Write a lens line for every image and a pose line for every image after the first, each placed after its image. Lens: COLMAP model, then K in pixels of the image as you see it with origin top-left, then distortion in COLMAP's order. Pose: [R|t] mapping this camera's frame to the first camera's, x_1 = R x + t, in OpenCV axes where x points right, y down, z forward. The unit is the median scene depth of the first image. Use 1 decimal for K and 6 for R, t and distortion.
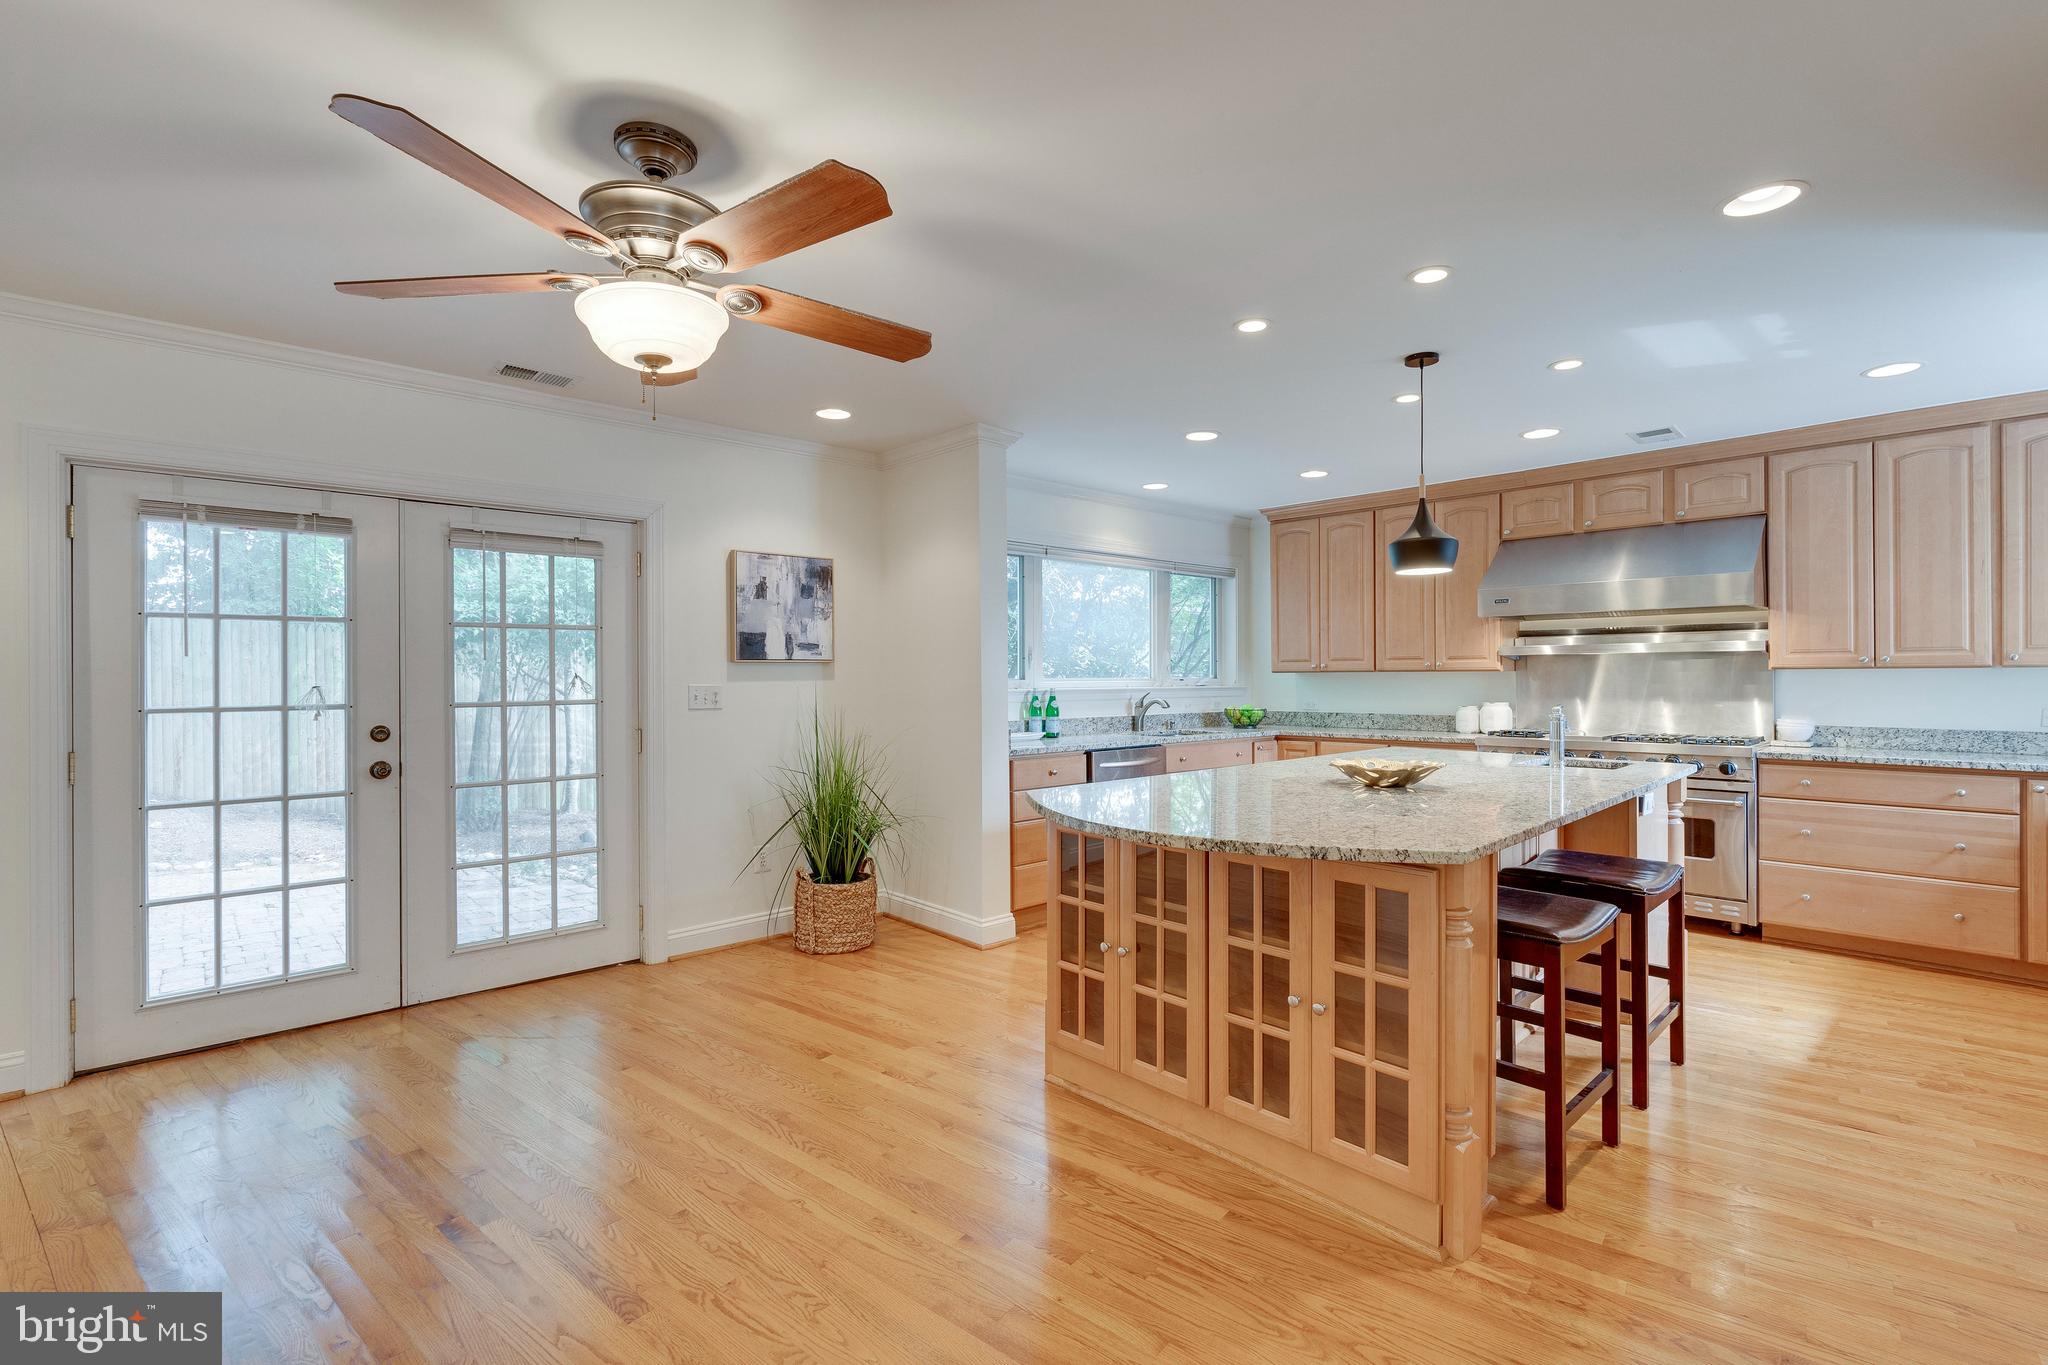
lens RADIAL K [[874.1, 0, 1024.0], [0, 874.1, 682.5], [0, 0, 1]] dist [-0.016927, -0.000038]
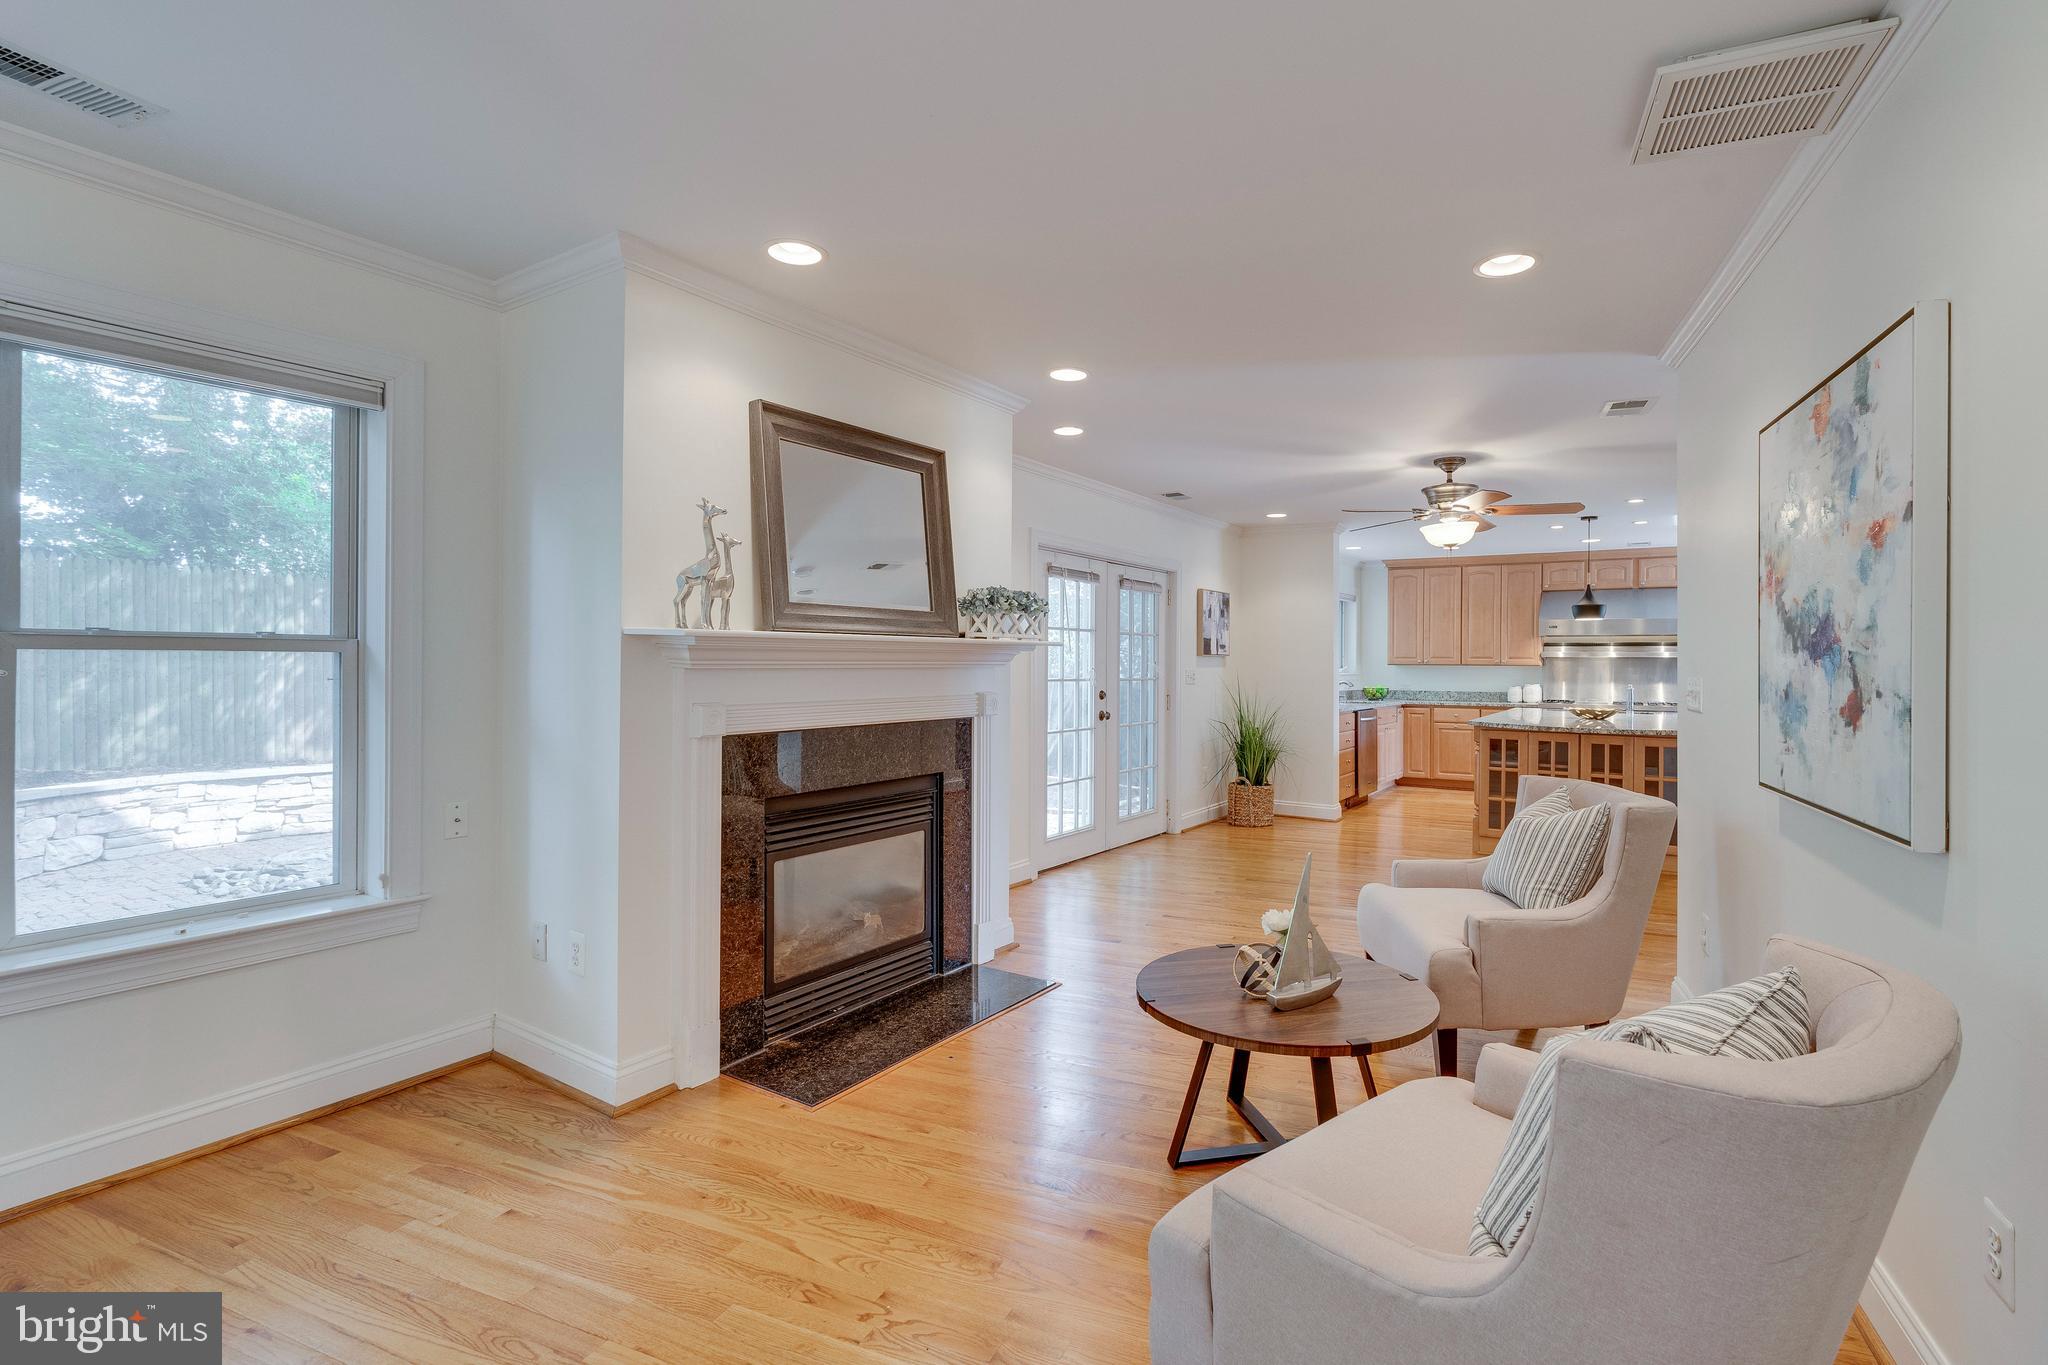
lens RADIAL K [[942.0, 0, 1020.8], [0, 942.0, 665.1], [0, 0, 1]] dist [-0.003226, -0.000063]
pose [[0.966167, 0.013507, 0.257564, -1.115183], [-0.013268, 0.999908, -0.002666, 0.003966], [-0.257577, -0.000842, 0.966257, -0.648302]]
